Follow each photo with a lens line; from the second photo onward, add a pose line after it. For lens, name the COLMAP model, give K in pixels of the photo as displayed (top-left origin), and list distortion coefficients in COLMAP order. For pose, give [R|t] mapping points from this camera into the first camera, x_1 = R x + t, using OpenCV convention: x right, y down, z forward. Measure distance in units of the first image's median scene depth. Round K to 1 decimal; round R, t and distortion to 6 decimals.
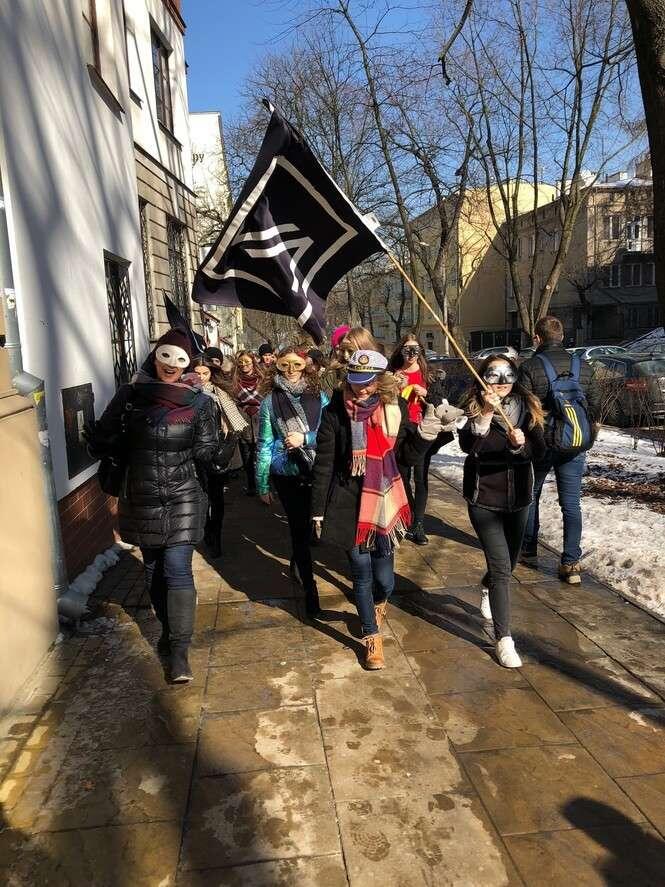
lens RADIAL K [[720.3, 0, 332.9], [0, 720.3, 442.8], [0, 0, 1]] dist [0.007461, 0.009976]
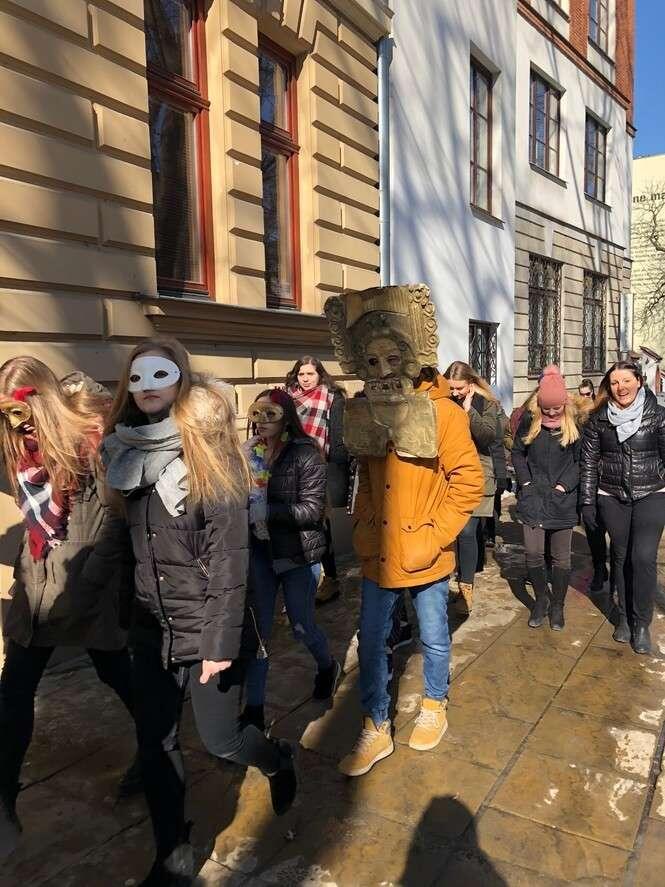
lens RADIAL K [[720.3, 0, 332.4], [0, 720.3, 444.4], [0, 0, 1]] dist [0.007461, 0.009976]
pose [[0.801463, 0.088661, -0.591436, 0.160246], [-0.112770, 0.993614, -0.003867, 0.016581], [0.587316, 0.069795, 0.806343, -0.170352]]
